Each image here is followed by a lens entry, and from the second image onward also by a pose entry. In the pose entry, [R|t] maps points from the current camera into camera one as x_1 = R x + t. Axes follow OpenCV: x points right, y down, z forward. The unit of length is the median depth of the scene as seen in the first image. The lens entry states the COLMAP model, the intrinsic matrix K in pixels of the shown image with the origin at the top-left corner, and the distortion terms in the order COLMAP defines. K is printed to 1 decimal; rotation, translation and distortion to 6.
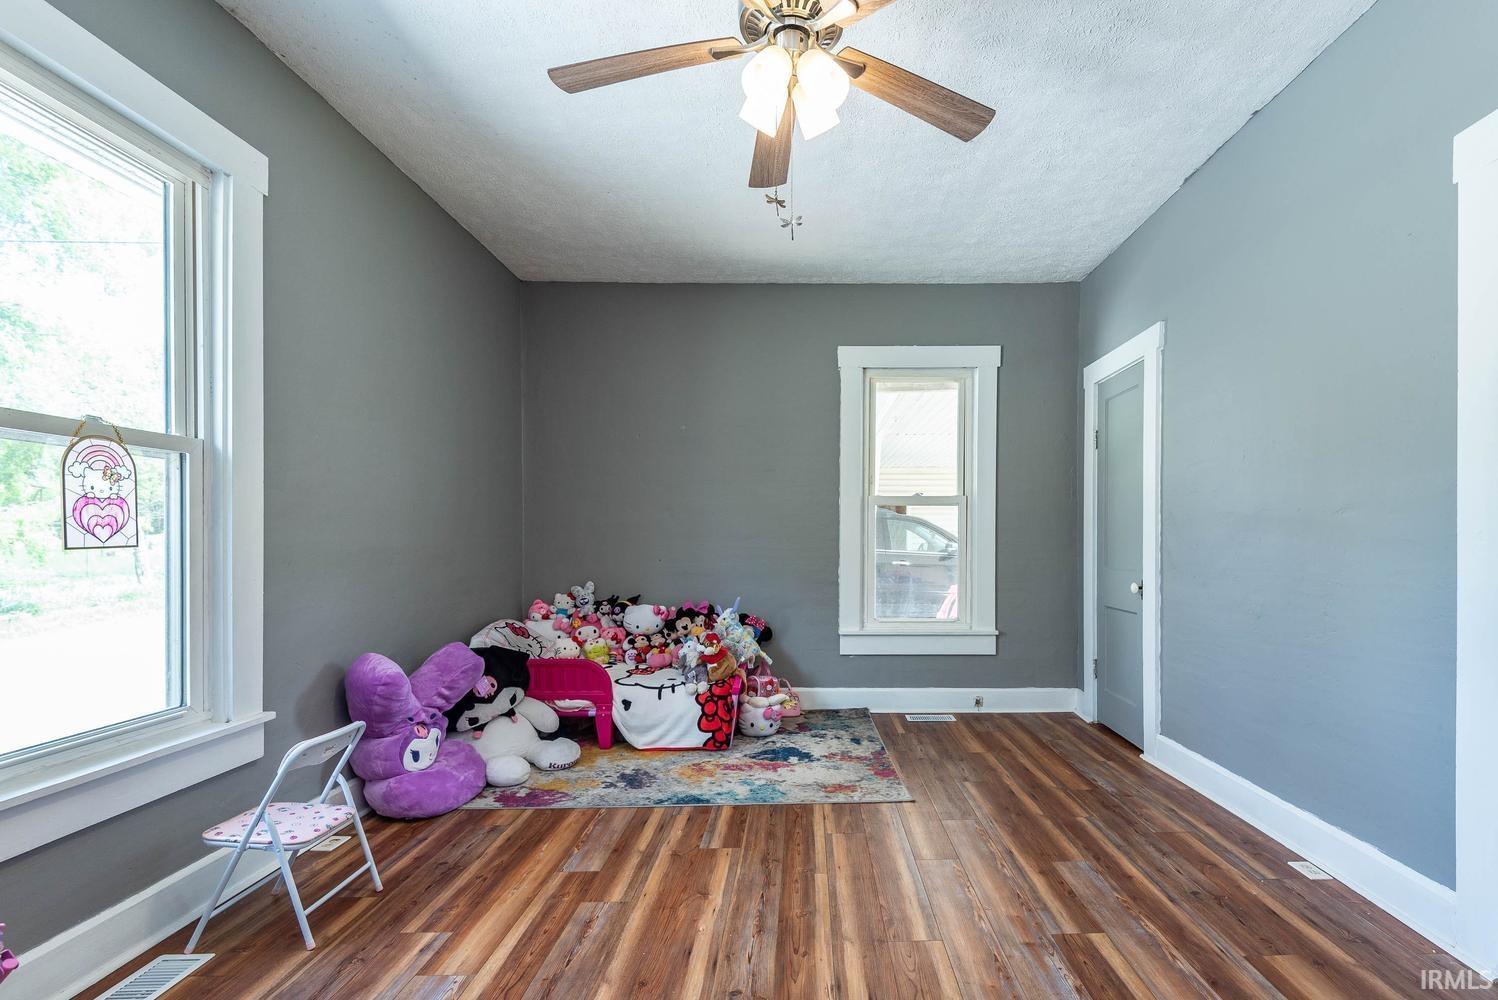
lens RADIAL K [[693.3, 0, 826.1], [0, 693.3, 504.2], [0, 0, 1]] dist [0.027790, -0.013823]
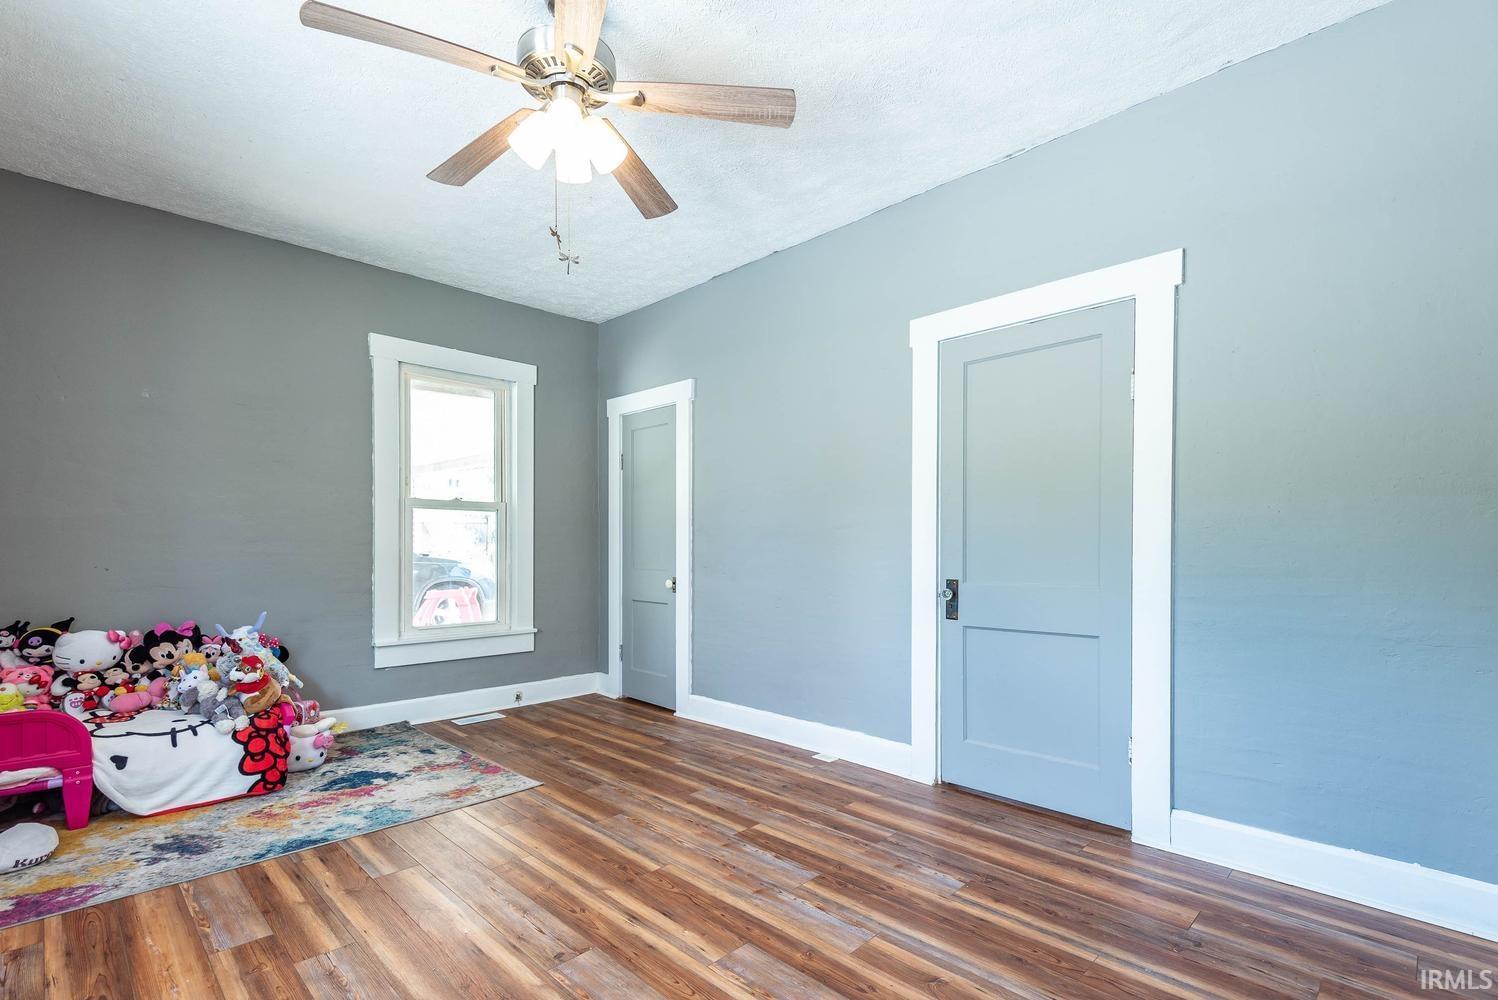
lens RADIAL K [[693.3, 0, 713.8], [0, 693.3, 501.0], [0, 0, 1]] dist [0.027790, -0.013823]
pose [[0.741235, 0.049643, 0.669407, -0.329575], [-0.041778, 0.998740, -0.027805, 0.001375], [-0.669944, -0.007356, 0.742375, 0.010220]]
